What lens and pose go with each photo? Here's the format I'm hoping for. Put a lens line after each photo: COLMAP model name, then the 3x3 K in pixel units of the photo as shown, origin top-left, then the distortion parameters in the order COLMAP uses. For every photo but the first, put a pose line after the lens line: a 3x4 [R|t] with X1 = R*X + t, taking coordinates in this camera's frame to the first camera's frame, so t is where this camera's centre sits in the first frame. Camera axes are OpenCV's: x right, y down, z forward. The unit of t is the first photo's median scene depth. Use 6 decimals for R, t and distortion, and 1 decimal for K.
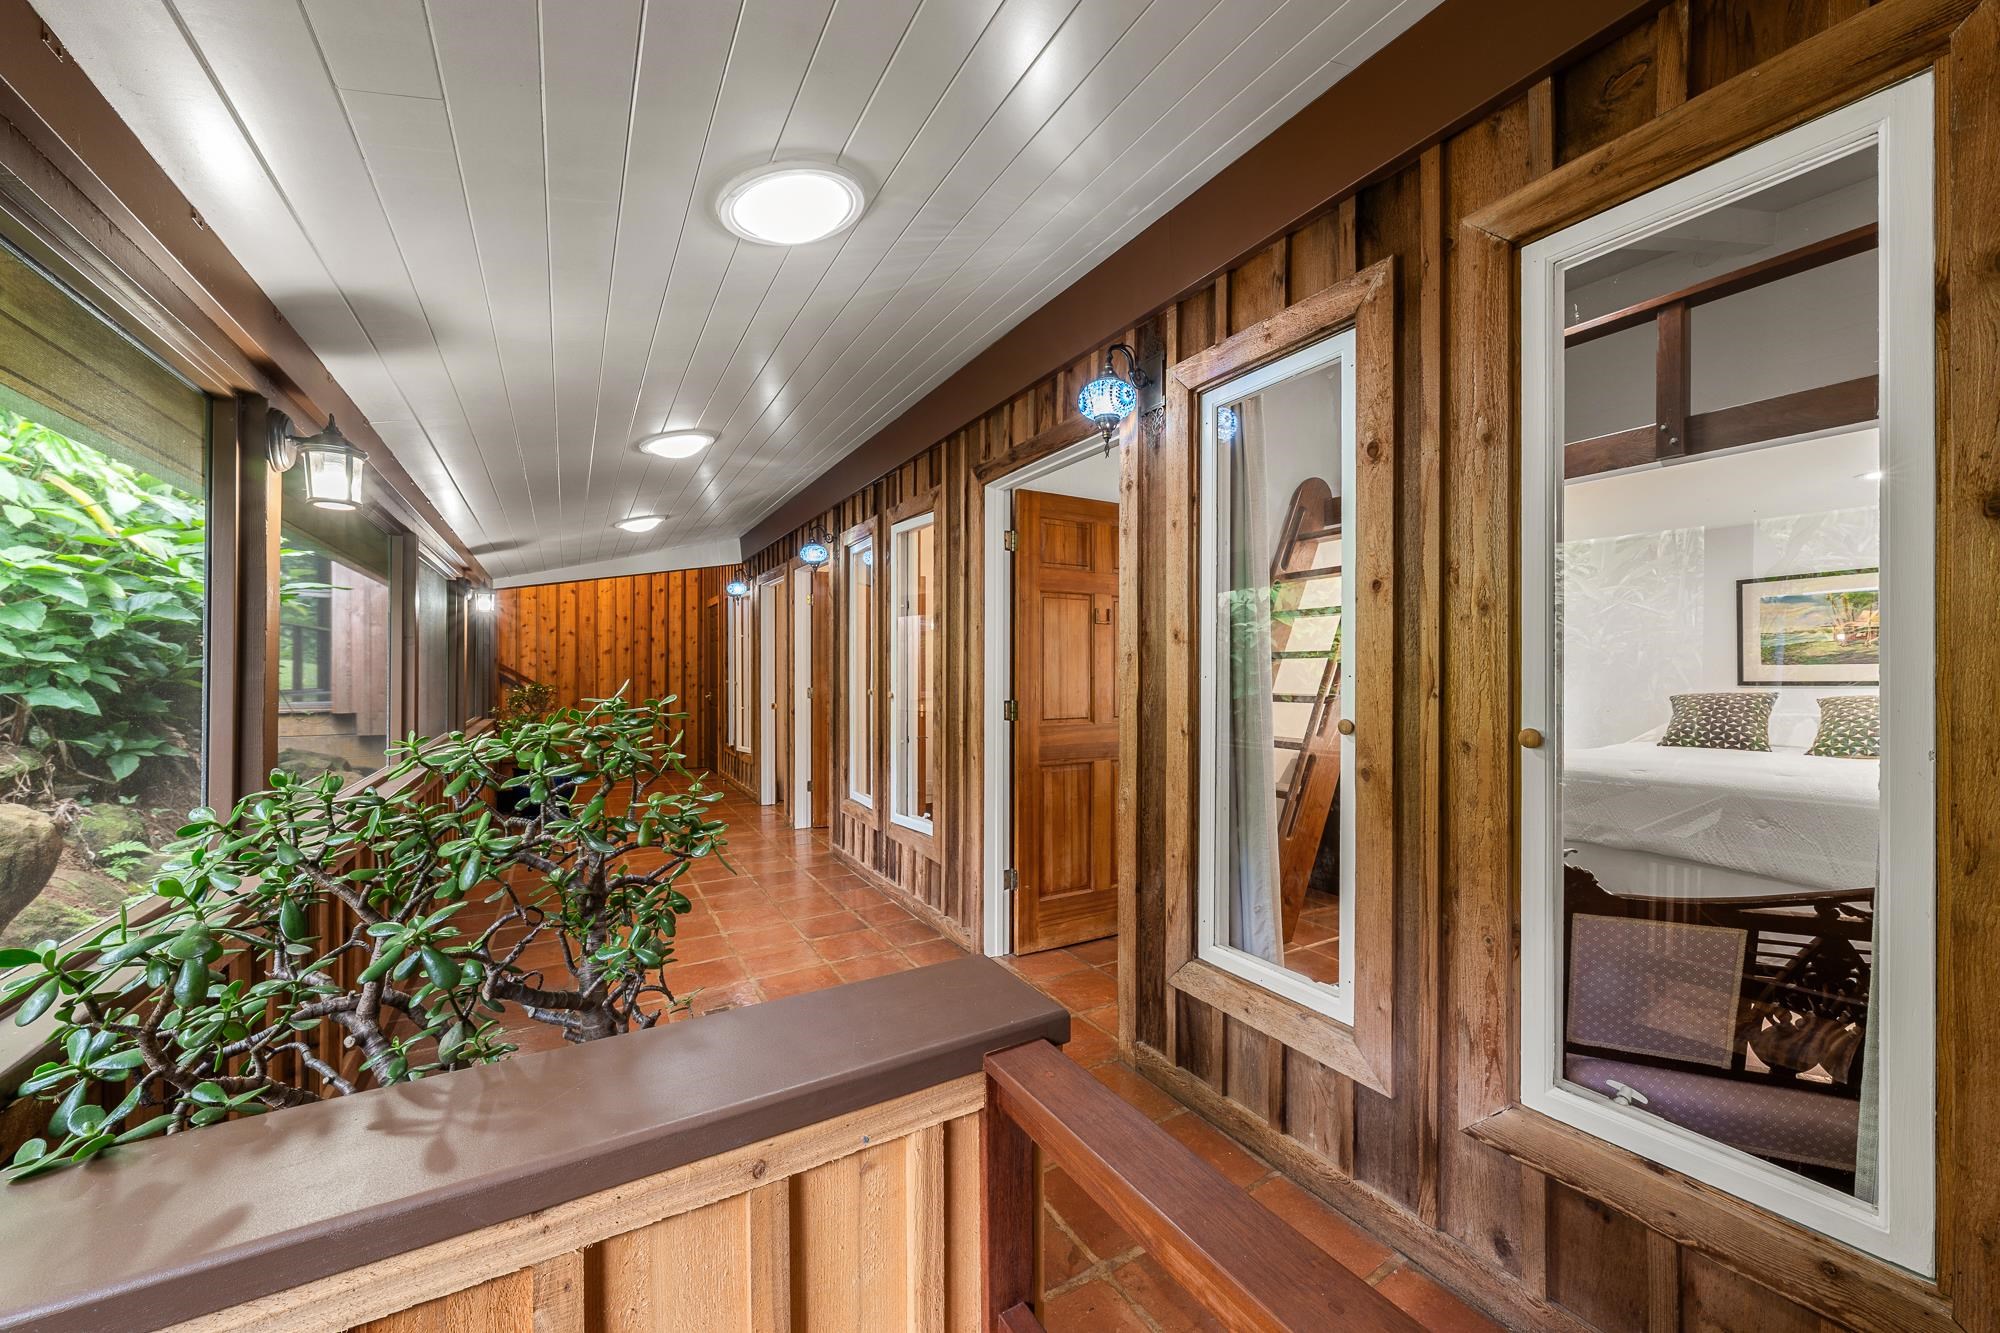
lens RADIAL K [[748.9, 0, 1007.2], [0, 748.9, 671.4], [0, 0, 1]] dist [0.002173, 0.000074]
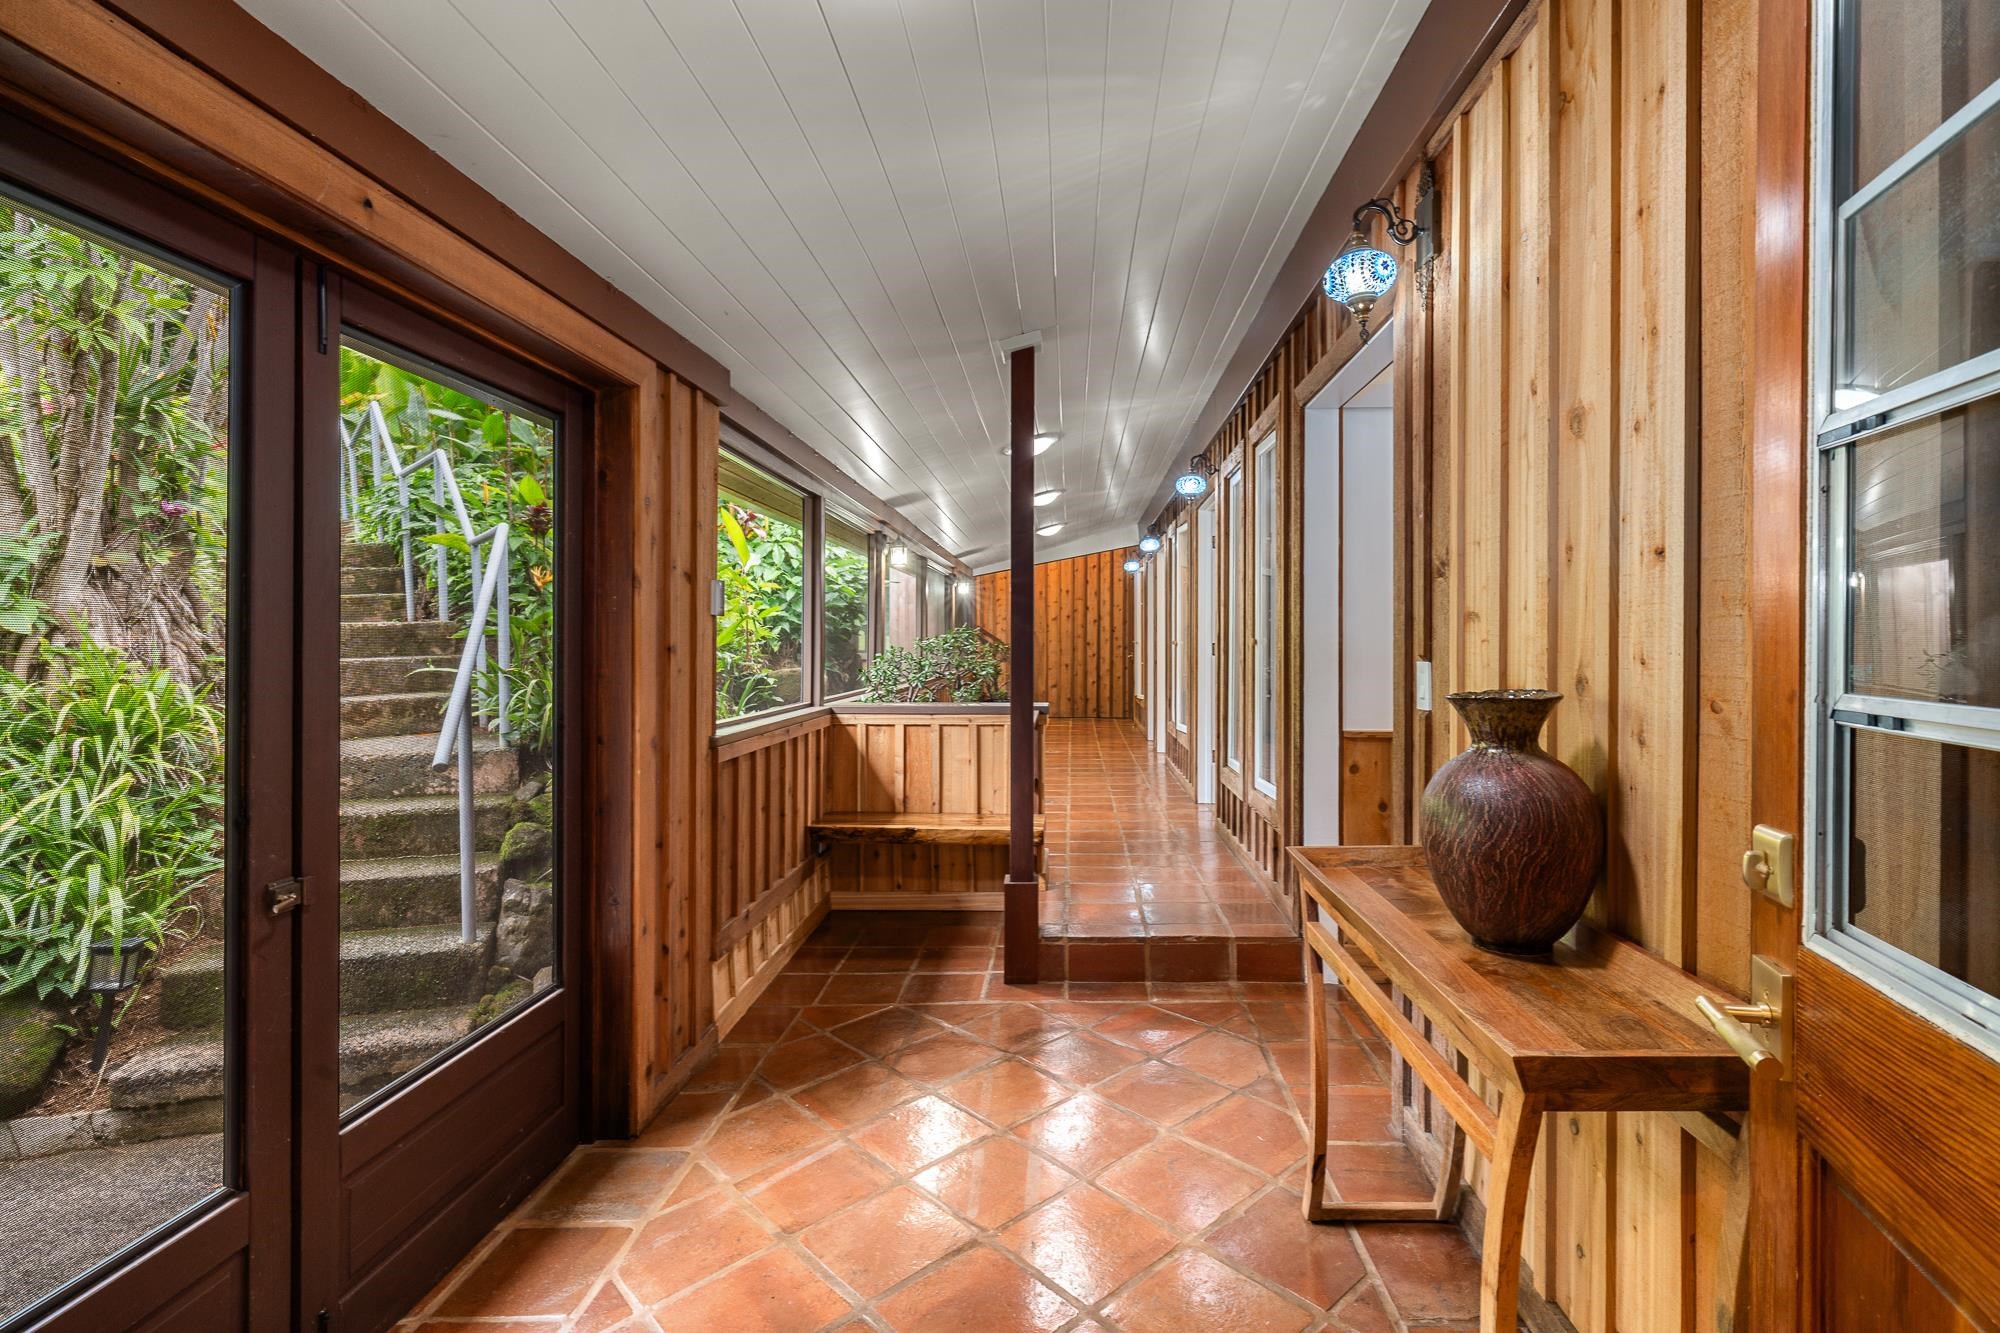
lens RADIAL K [[949.4, 0, 1003.4], [0, 949.4, 649.1], [0, 0, 1]] dist [-0.004753, -0.000412]
pose [[0.823827, 0.003398, -0.566832, 0.284906], [0.000274, 0.999980, 0.006393, 0.013526], [0.566842, -0.005422, 0.823809, -0.338151]]
